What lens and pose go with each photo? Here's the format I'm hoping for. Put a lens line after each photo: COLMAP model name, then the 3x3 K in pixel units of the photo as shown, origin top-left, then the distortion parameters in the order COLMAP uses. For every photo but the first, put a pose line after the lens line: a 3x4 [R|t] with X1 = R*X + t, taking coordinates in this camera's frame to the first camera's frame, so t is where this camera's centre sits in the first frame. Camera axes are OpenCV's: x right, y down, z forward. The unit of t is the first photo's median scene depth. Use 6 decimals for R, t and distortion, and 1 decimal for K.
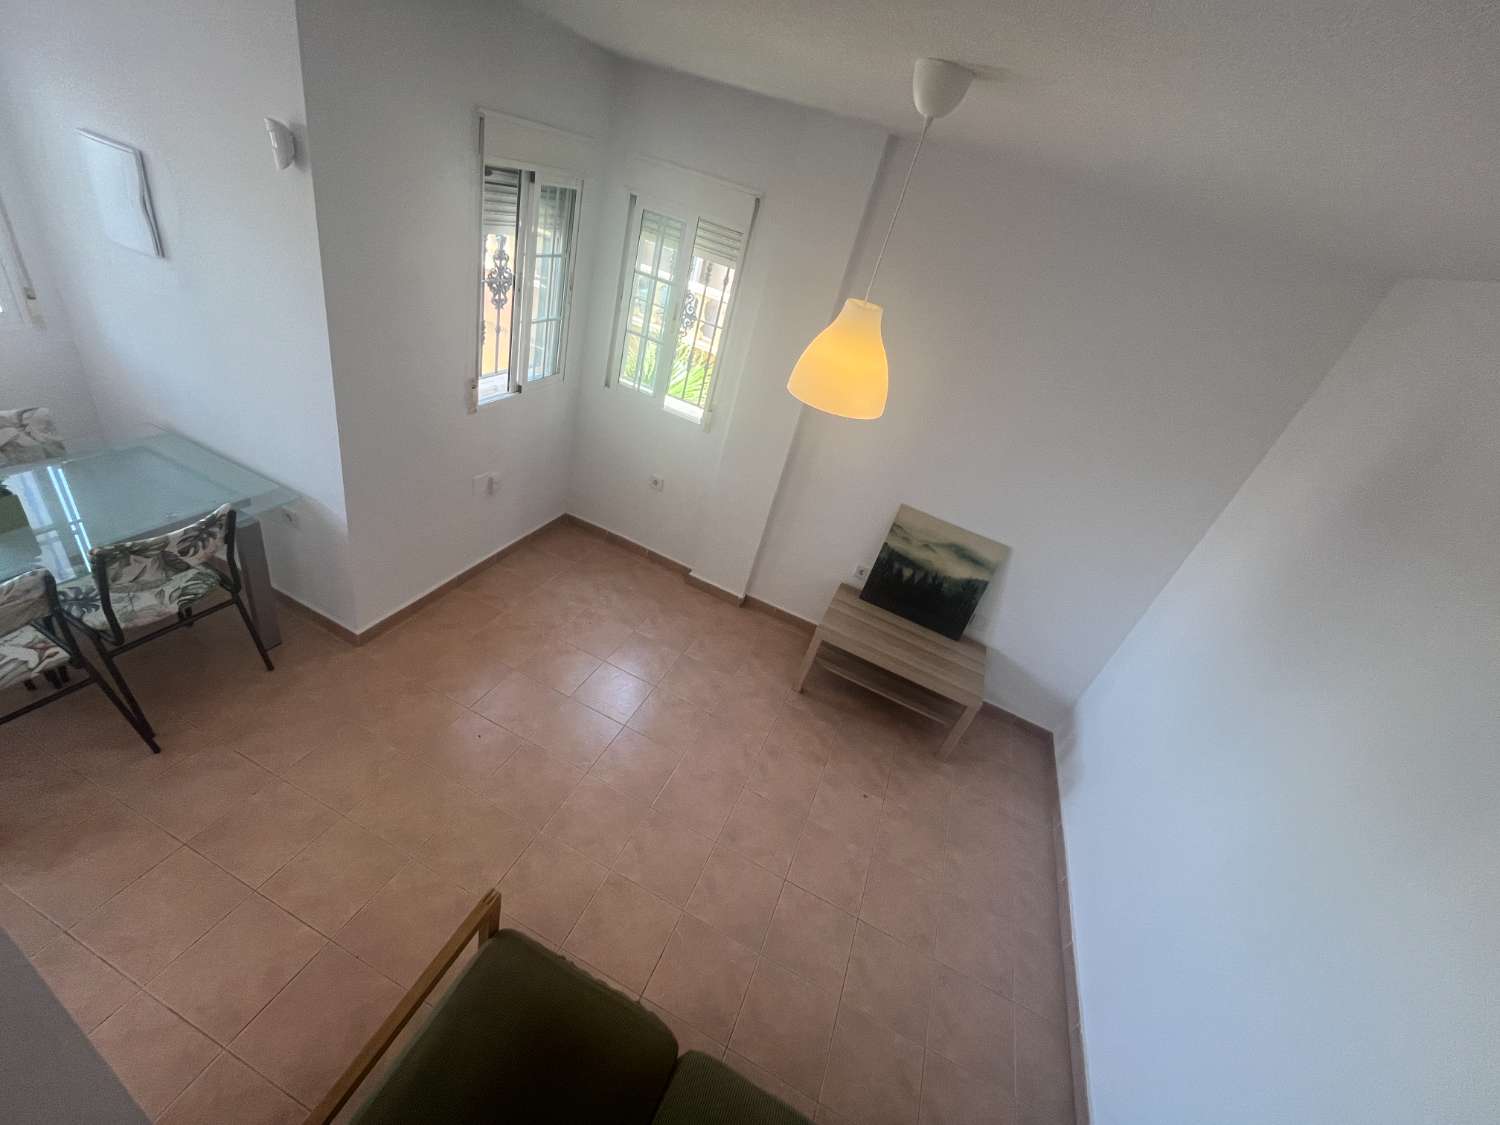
lens RADIAL K [[612.7, 0, 748.0], [0, 612.7, 563.8], [0, 0, 1]] dist [-0.005489, 0.000221]
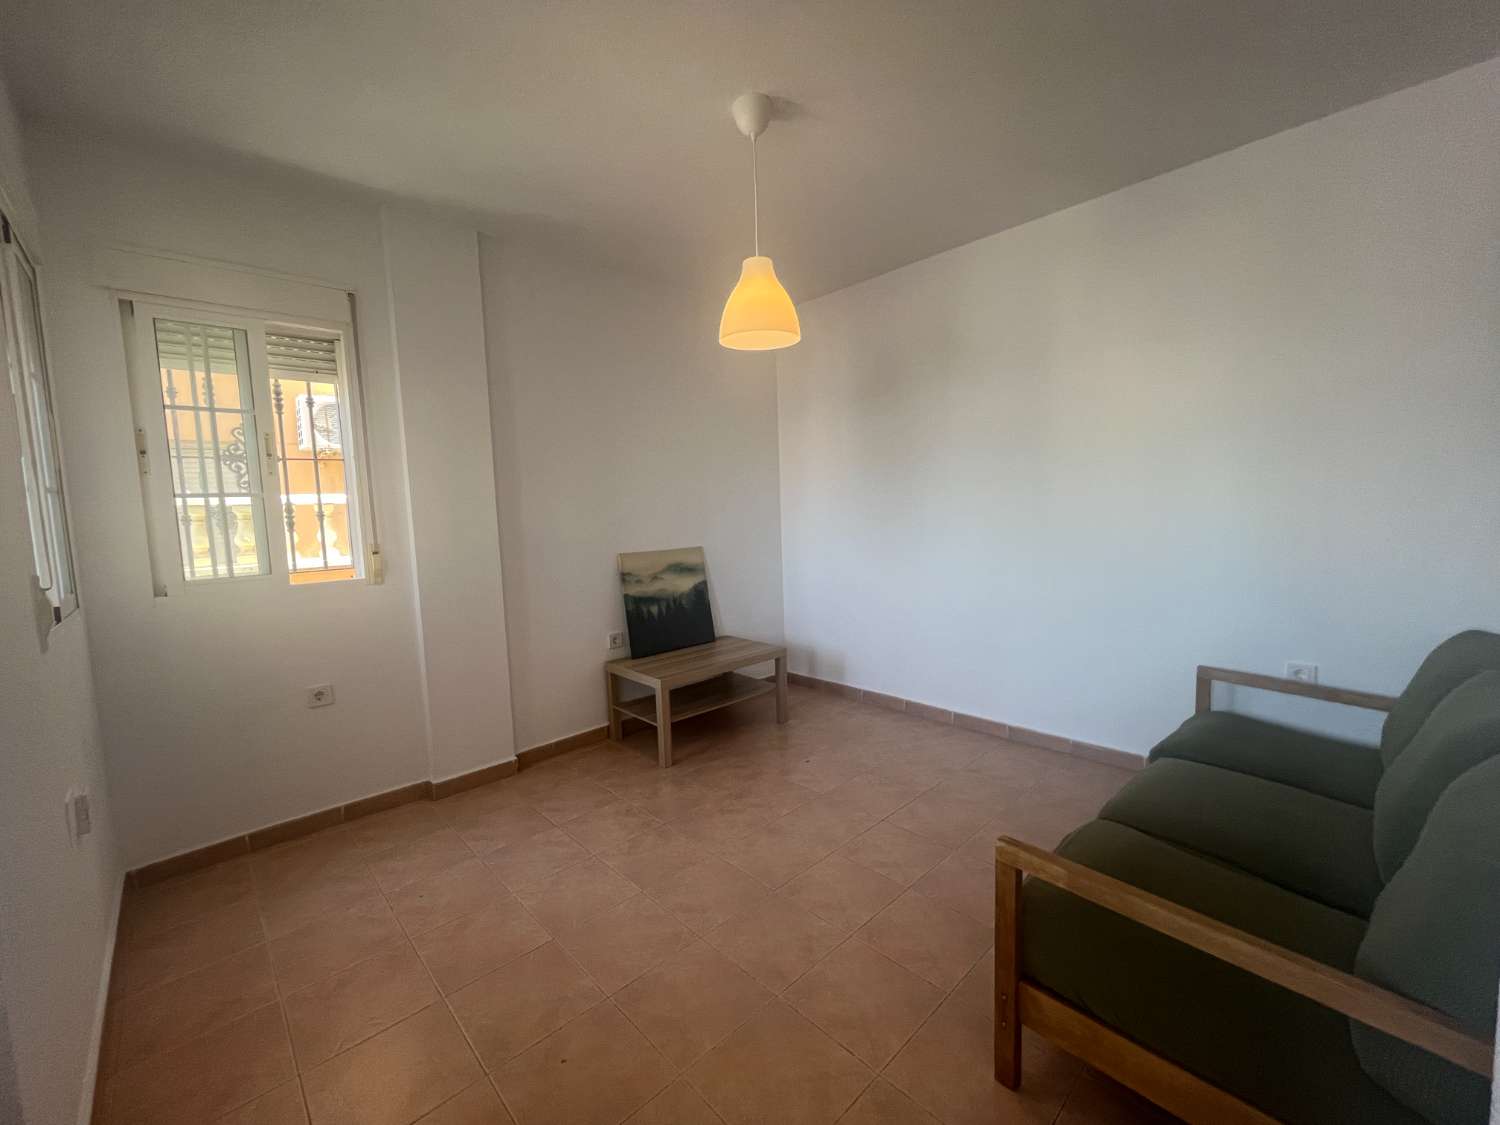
lens RADIAL K [[612.7, 0, 744.0], [0, 612.7, 568.6], [0, 0, 1]] dist [-0.005489, 0.000221]
pose [[0.394608, -0.342955, 0.852447, -0.592425], [0.610559, 0.791167, 0.035665, 0.016445], [-0.686660, 0.506396, 0.521595, 0.342842]]
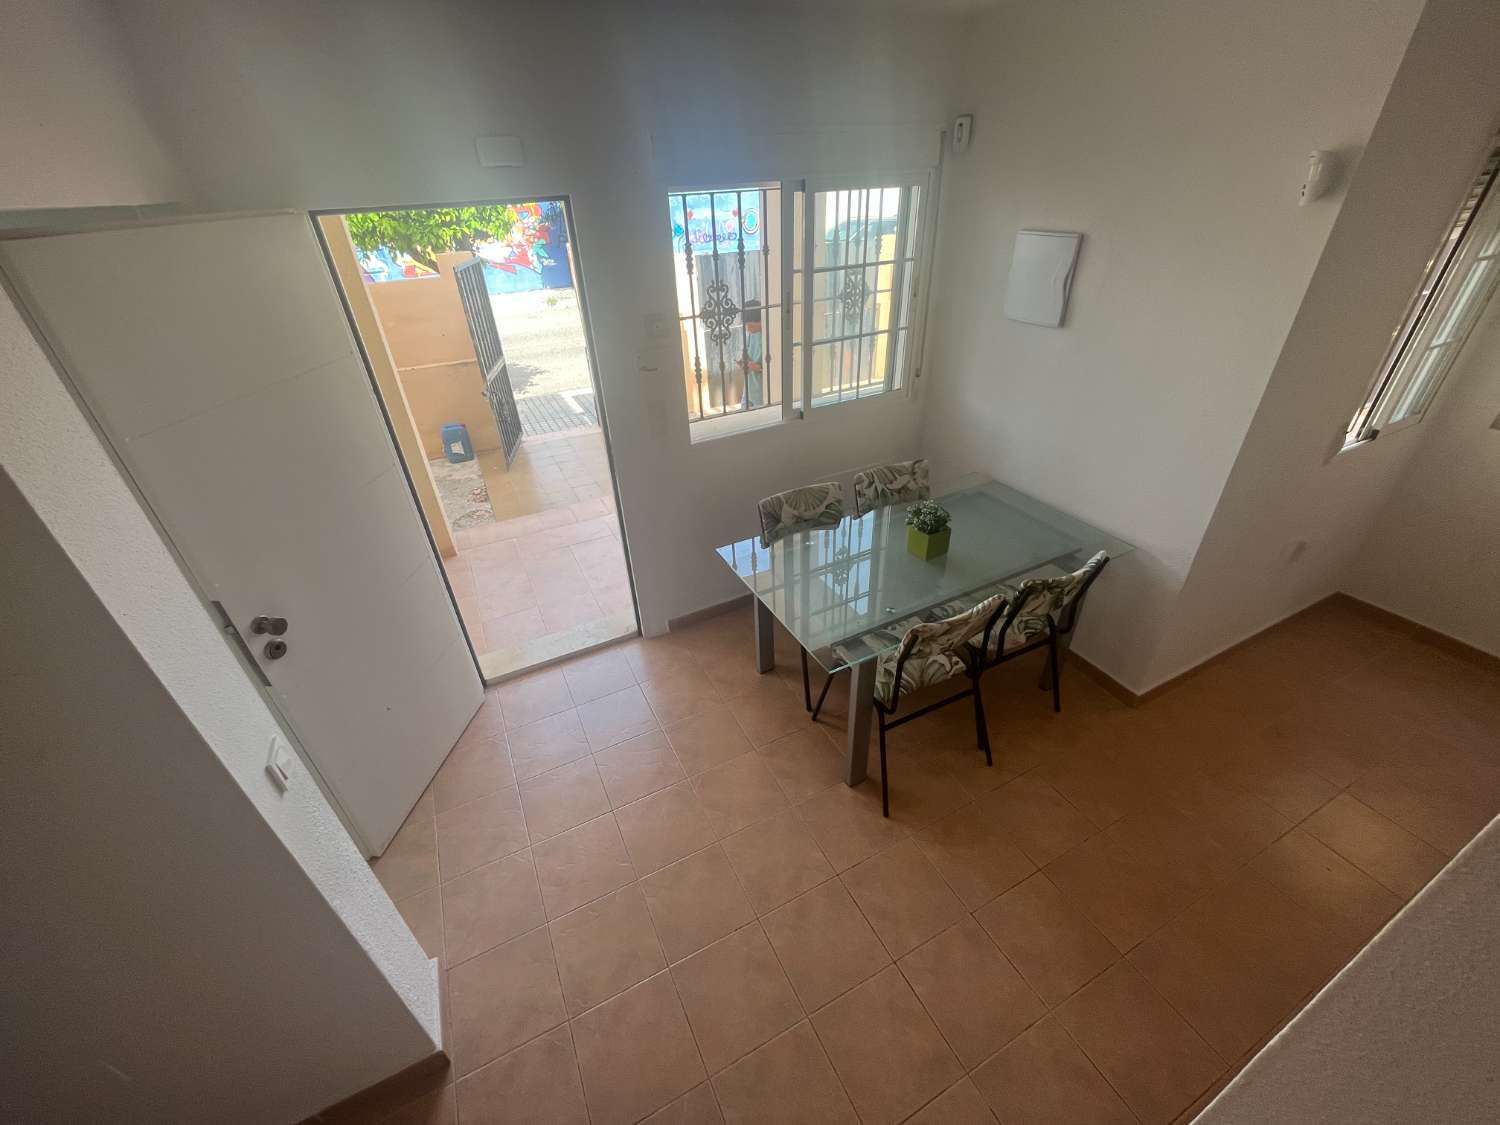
lens RADIAL K [[612.7, 0, 753.7], [0, 612.7, 568.4], [0, 0, 1]] dist [-0.005489, 0.000221]
pose [[0.716279, 0.110603, -0.688993, -0.389568], [-0.168776, 0.985503, -0.017259, 0.034659], [0.677096, 0.128648, 0.724562, -0.094991]]
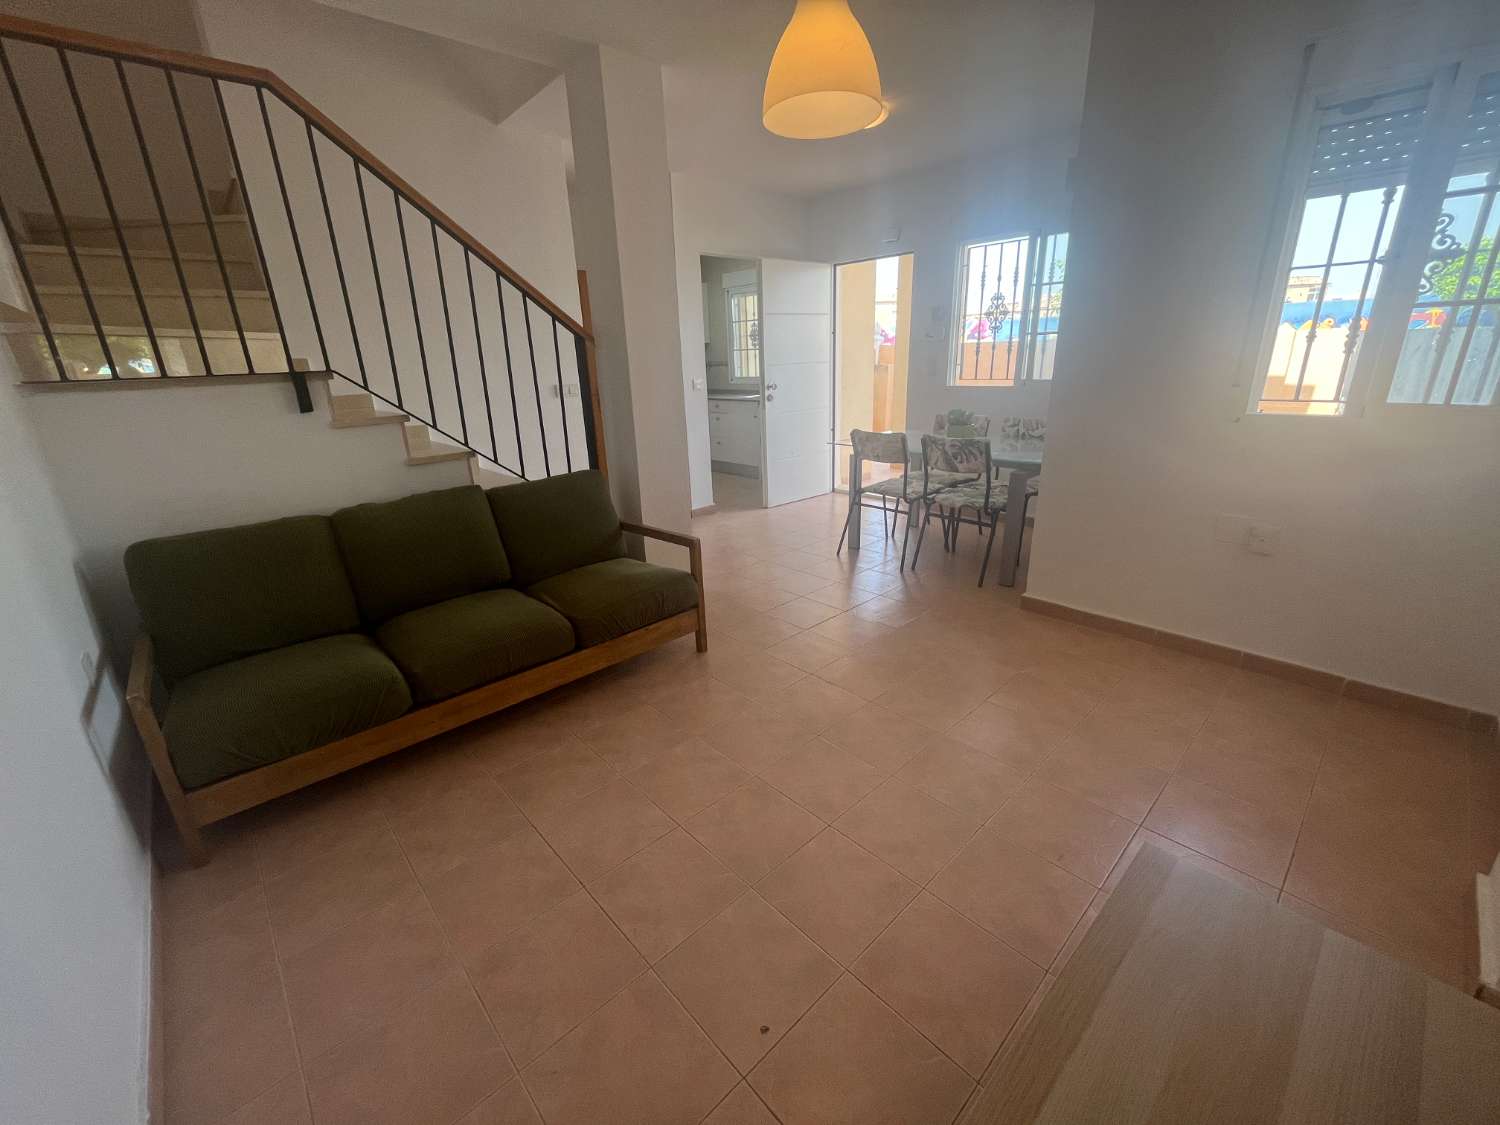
lens RADIAL K [[612.7, 0, 751.9], [0, 612.7, 564.1], [0, 0, 1]] dist [-0.005489, 0.000221]
pose [[-0.417998, 0.069276, -0.905803, 0.510282], [-0.549333, 0.774864, 0.312761, -0.006321], [0.723541, 0.628321, -0.285836, 0.812899]]
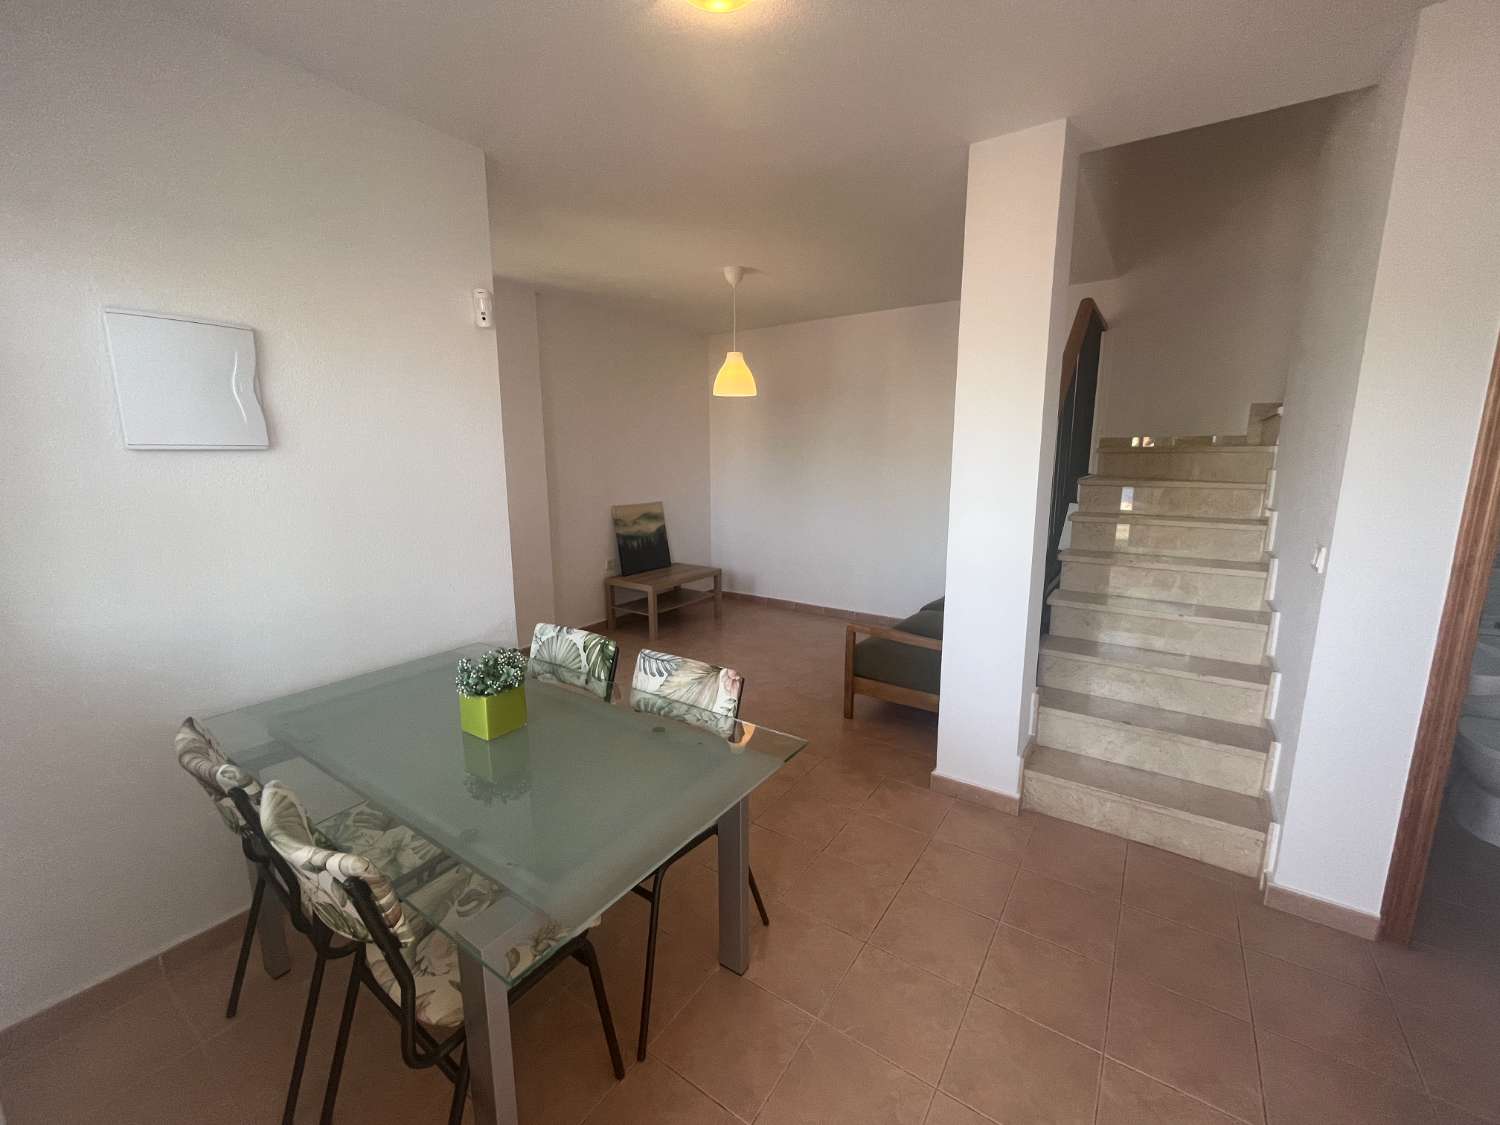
lens RADIAL K [[612.7, 0, 736.2], [0, 612.7, 561.4], [0, 0, 1]] dist [-0.005489, 0.000221]
pose [[0.222440, -0.410242, 0.884433, -1.168411], [0.578803, 0.785563, 0.218810, -0.153985], [-0.784543, 0.463241, 0.412190, 0.193480]]
